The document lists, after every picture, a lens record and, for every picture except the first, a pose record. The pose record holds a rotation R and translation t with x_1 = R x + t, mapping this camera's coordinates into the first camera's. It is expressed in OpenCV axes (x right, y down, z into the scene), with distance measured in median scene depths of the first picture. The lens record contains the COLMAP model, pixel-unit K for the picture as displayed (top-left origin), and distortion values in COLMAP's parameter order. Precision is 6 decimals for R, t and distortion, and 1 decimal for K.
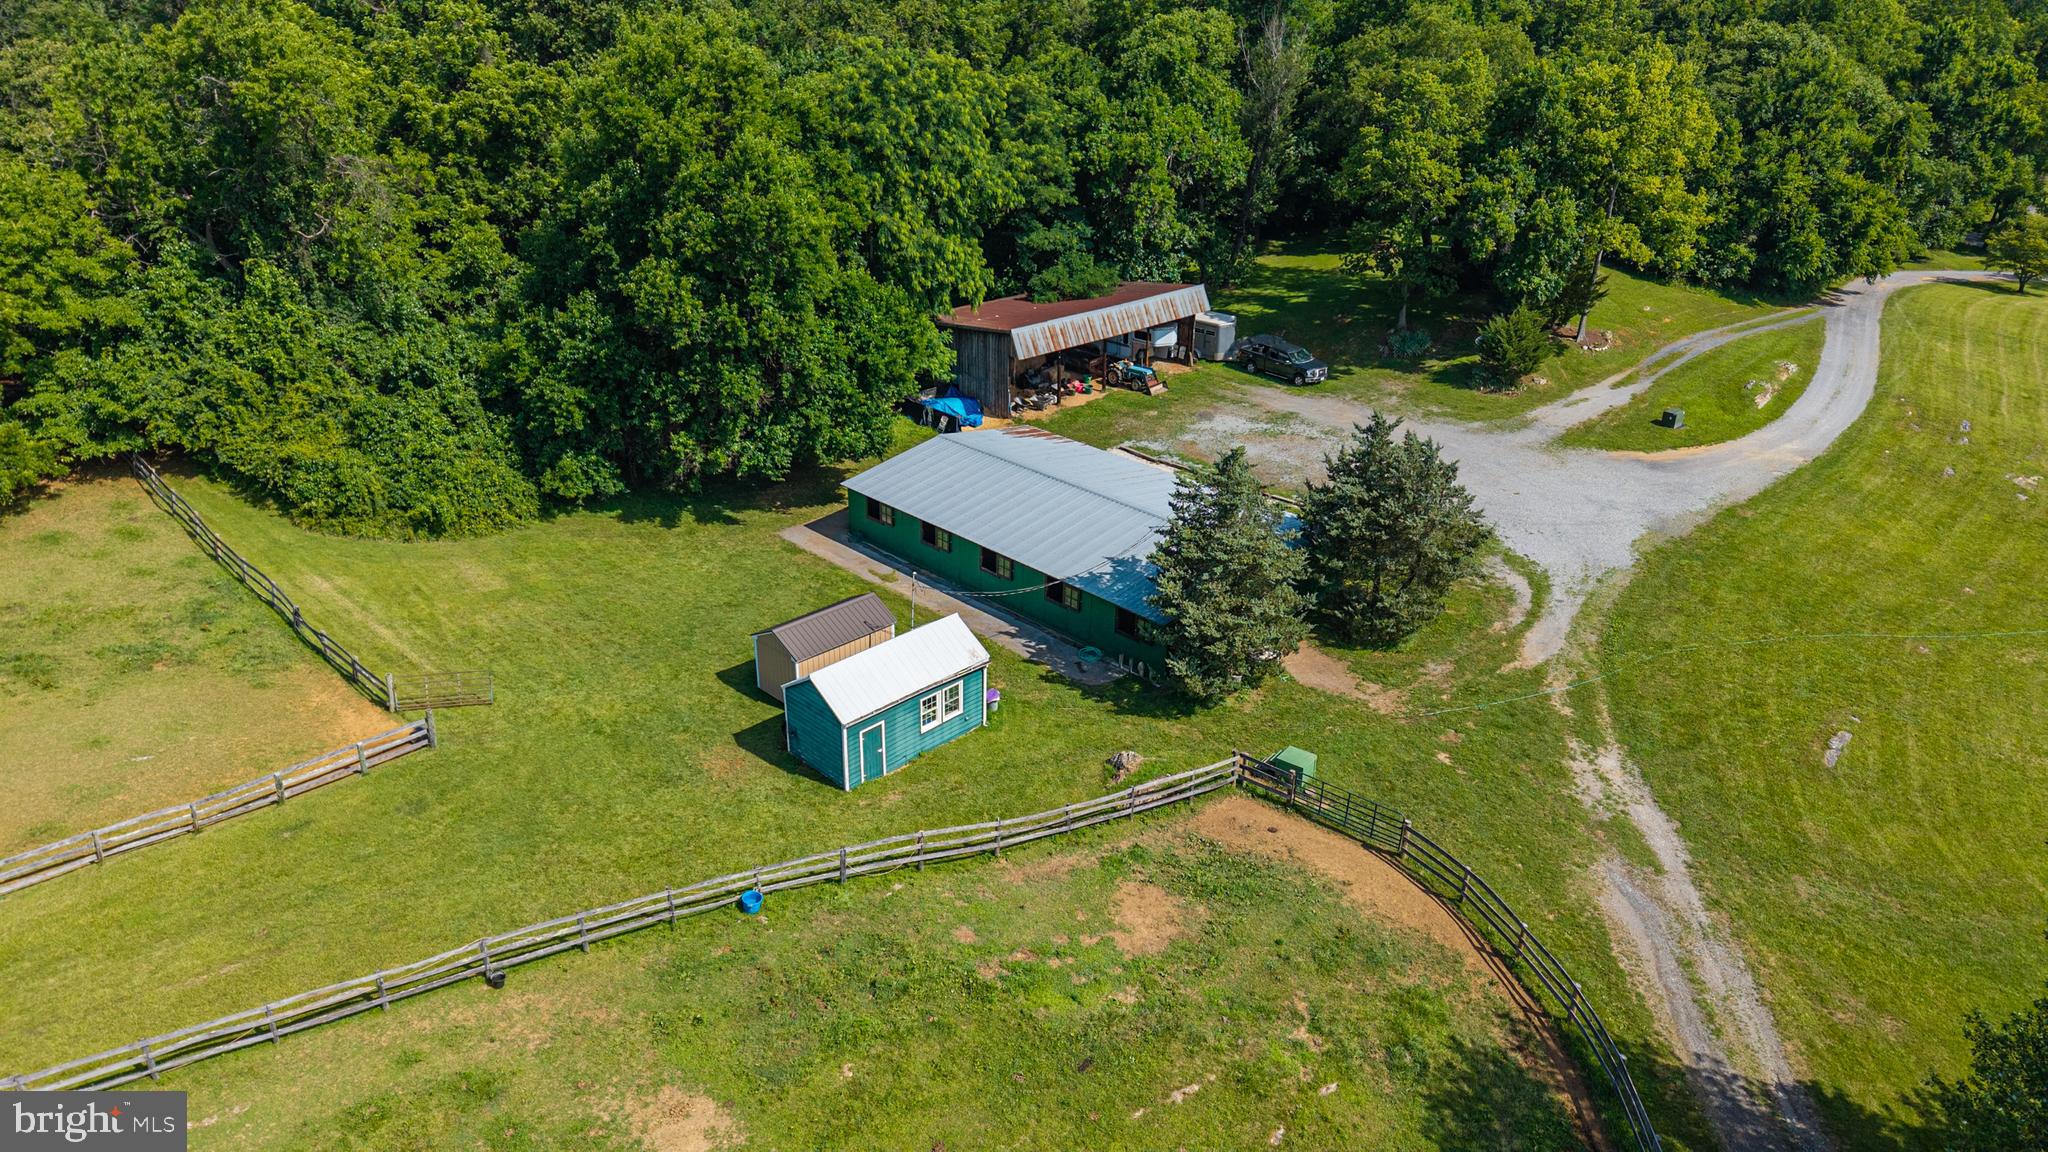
lens RADIAL K [[1376.4, 0, 1024.0], [0, 1376.4, 576.0], [0, 0, 1]] dist [0.035632, -0.048053]
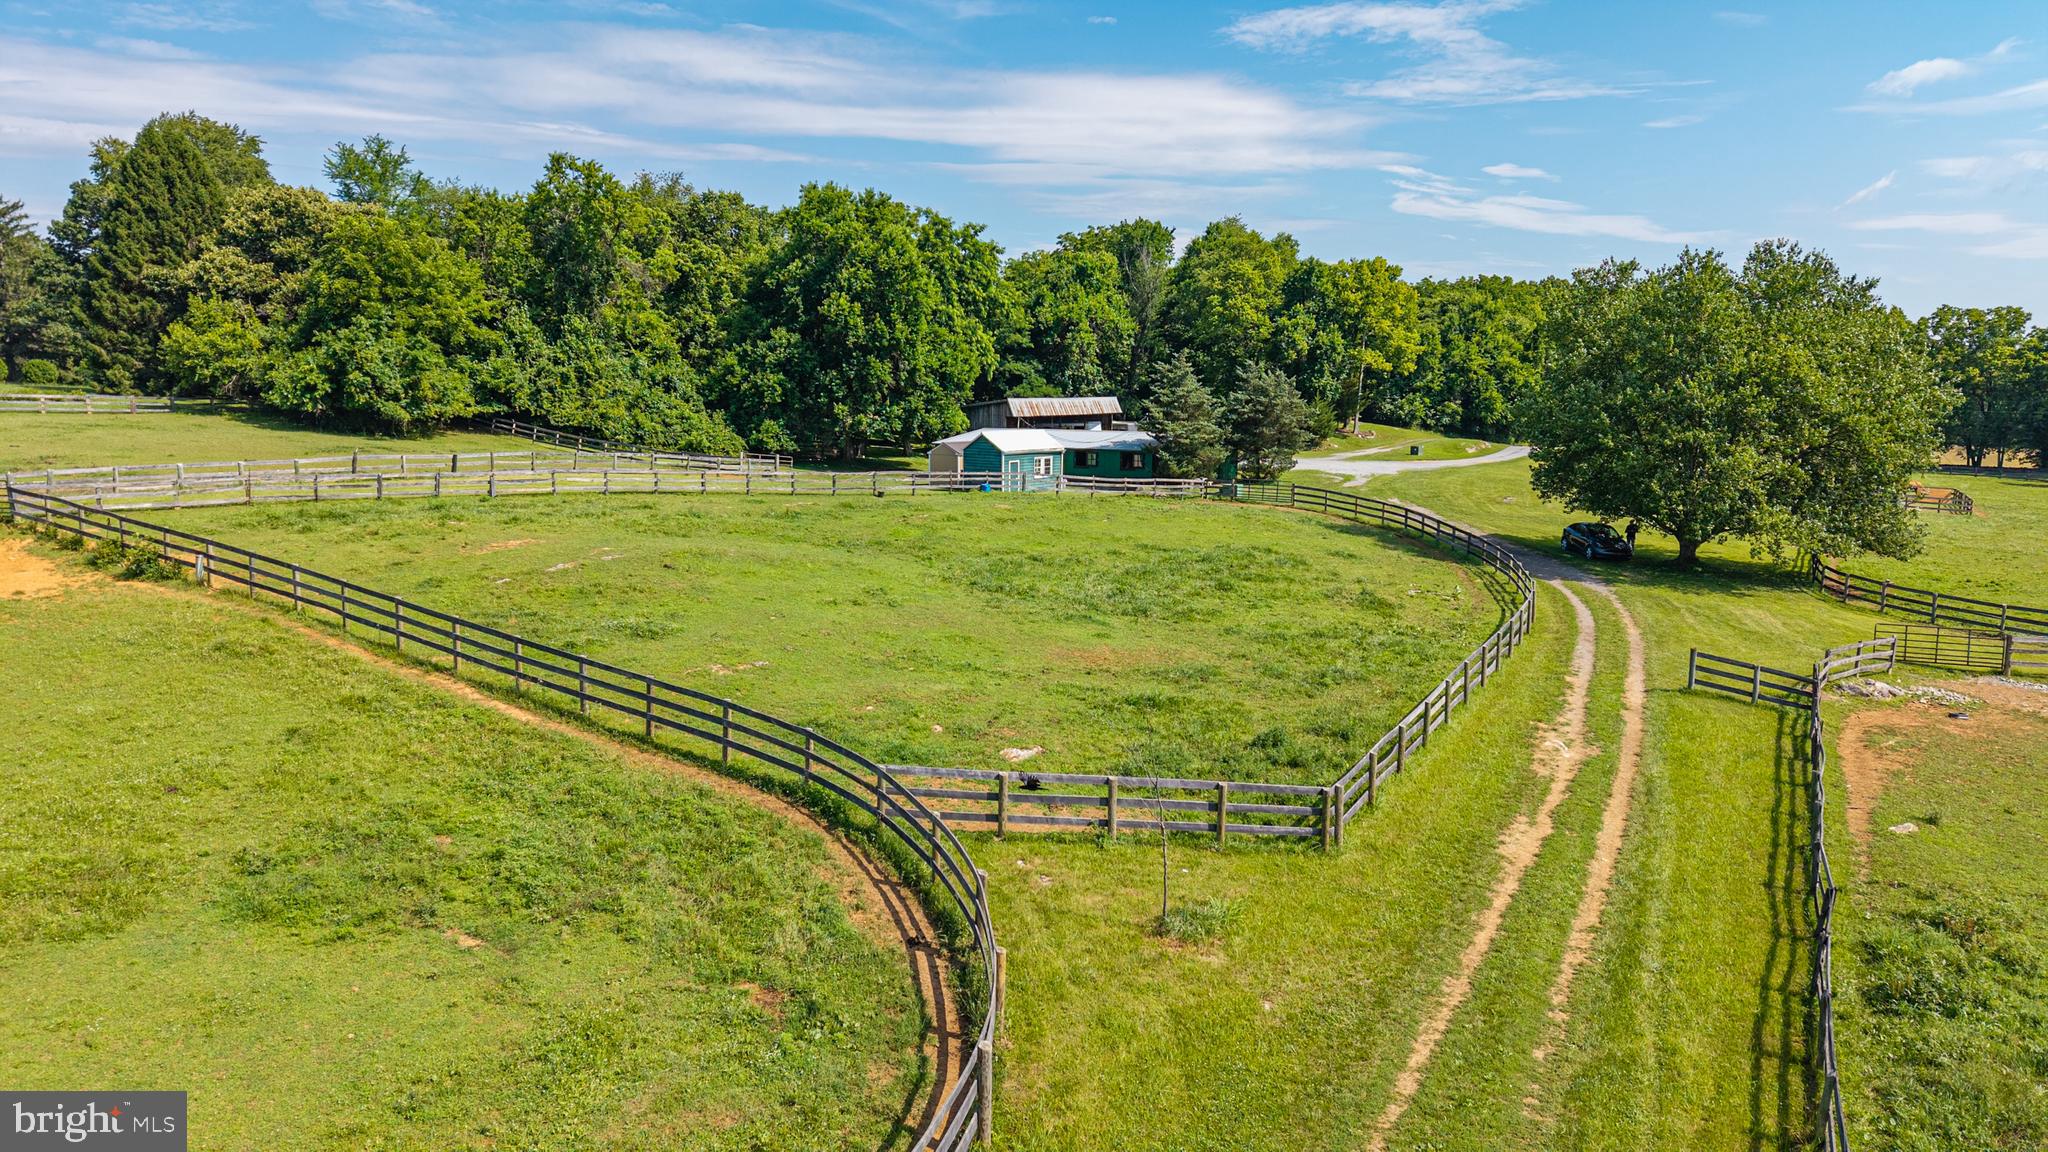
lens RADIAL K [[1376.4, 0, 1024.0], [0, 1376.4, 576.0], [0, 0, 1]] dist [0.035632, -0.048053]
pose [[0.990532, -0.023505, 0.135255, -0.250686], [0.062659, 0.954029, -0.293090, 0.573897], [-0.122148, 0.298790, 0.946469, -0.515033]]
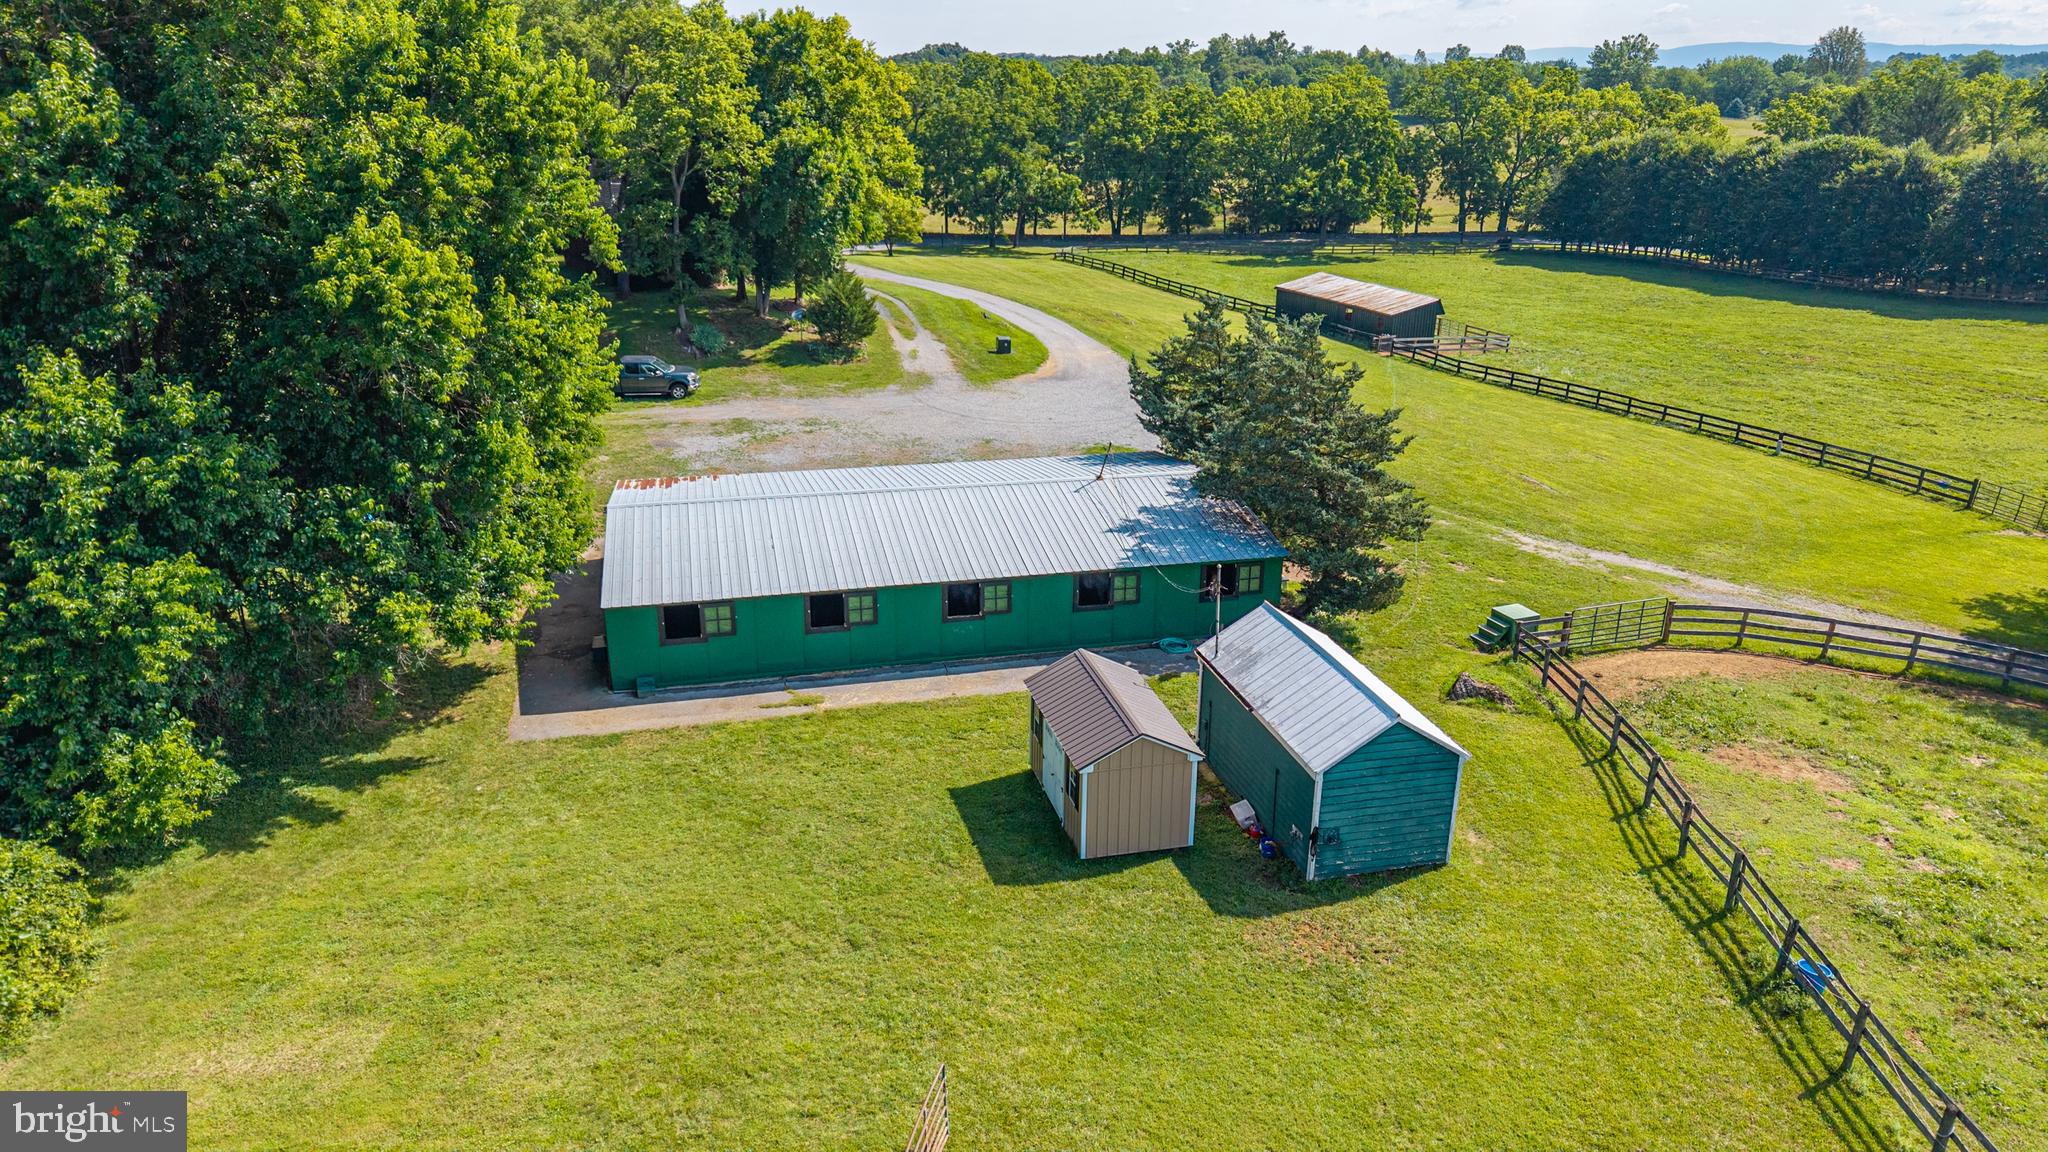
lens RADIAL K [[1376.4, 0, 1024.0], [0, 1376.4, 576.0], [0, 0, 1]] dist [0.035632, -0.048053]
pose [[0.507448, -0.301370, 0.807263, -0.470377], [0.364630, 0.923934, 0.115719, -0.076501], [-0.780732, 0.235631, 0.578737, 0.493750]]
